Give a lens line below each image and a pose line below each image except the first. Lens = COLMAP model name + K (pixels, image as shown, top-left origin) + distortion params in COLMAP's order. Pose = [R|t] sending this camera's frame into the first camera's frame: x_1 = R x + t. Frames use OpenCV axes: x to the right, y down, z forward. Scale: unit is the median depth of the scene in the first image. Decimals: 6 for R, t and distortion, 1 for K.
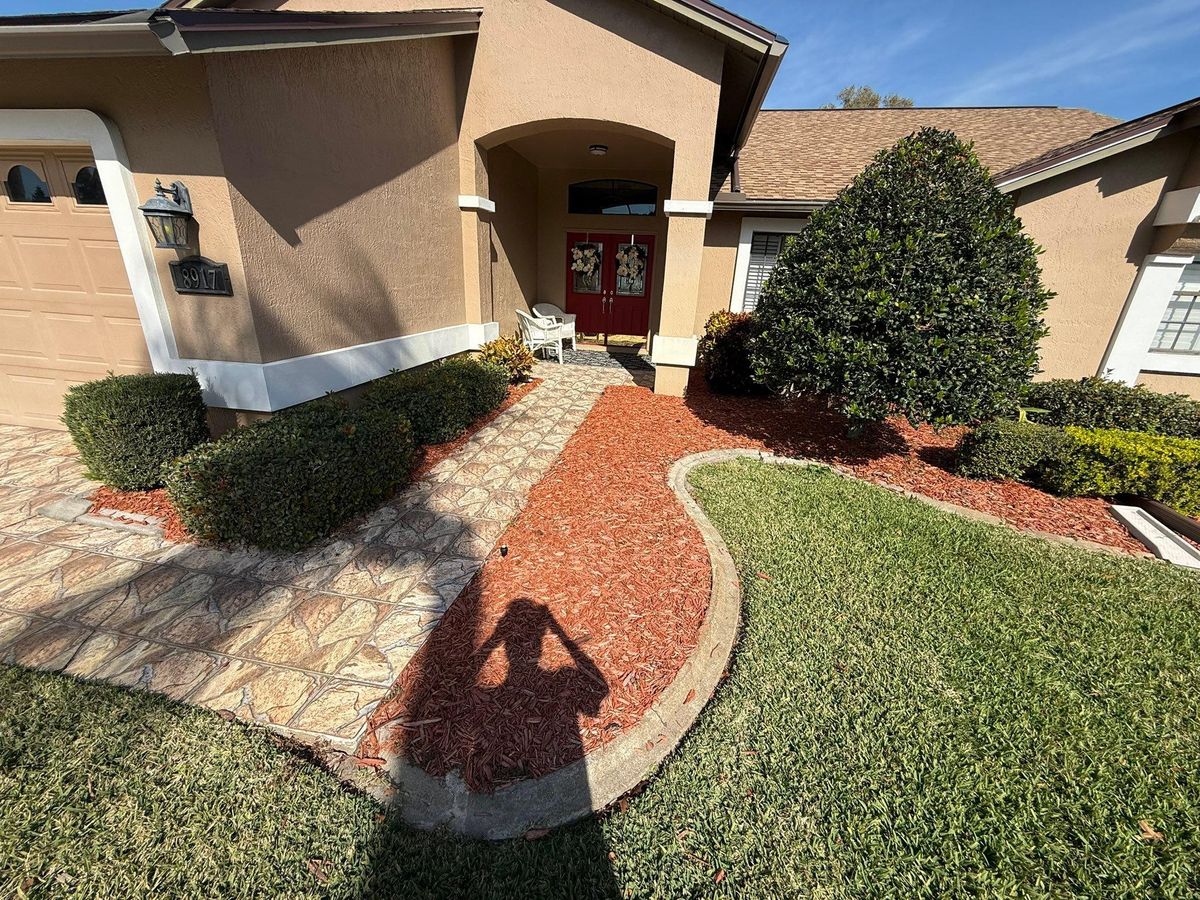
lens RADIAL K [[472.8, 0, 600.3], [0, 472.8, 447.6], [0, 0, 1]] dist [0.001296, -0.001240]
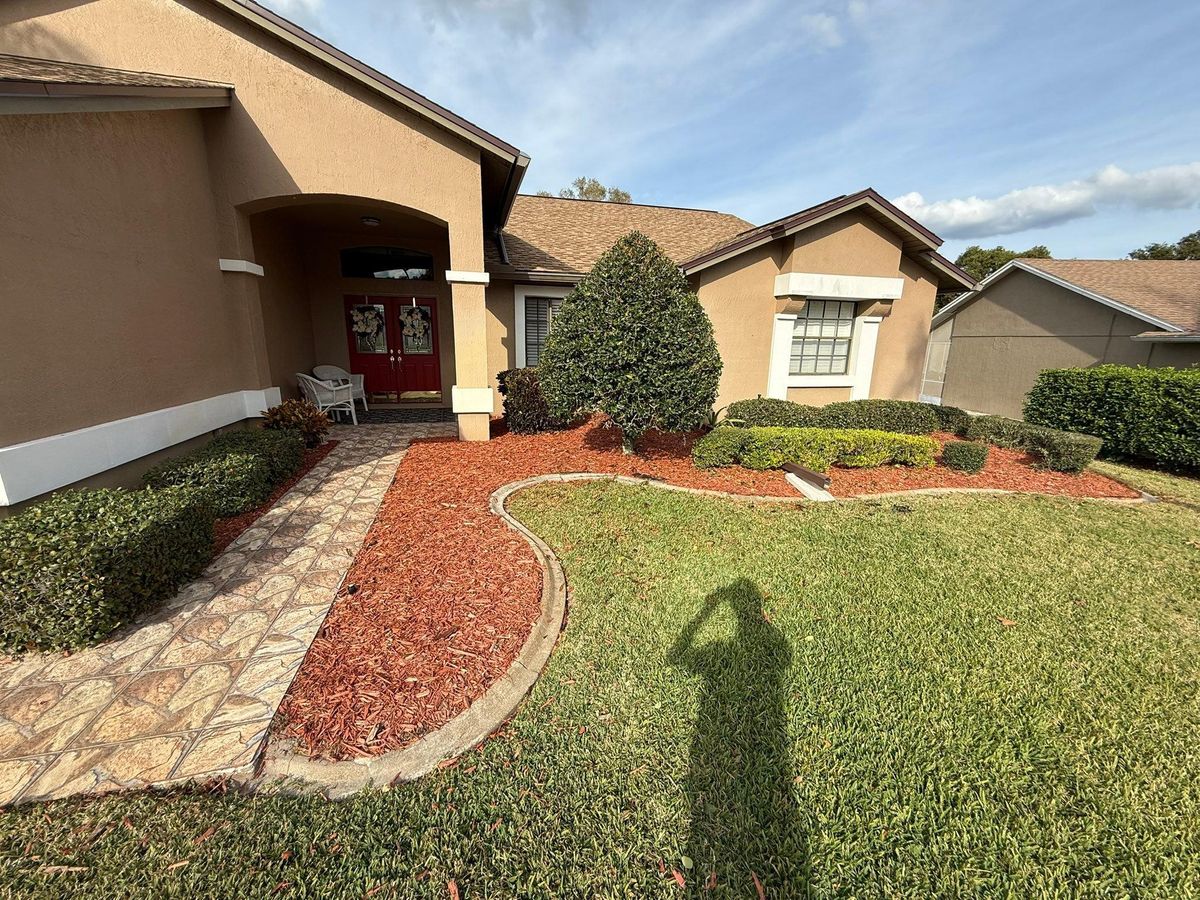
lens RADIAL K [[472.8, 0, 595.0], [0, 472.8, 451.0], [0, 0, 1]] dist [0.001296, -0.001240]
pose [[0.907852, -0.124578, 0.400356, -0.046160], [0.164658, 0.984061, -0.067171, 0.035940], [-0.385606, 0.126903, 0.913895, -0.115969]]
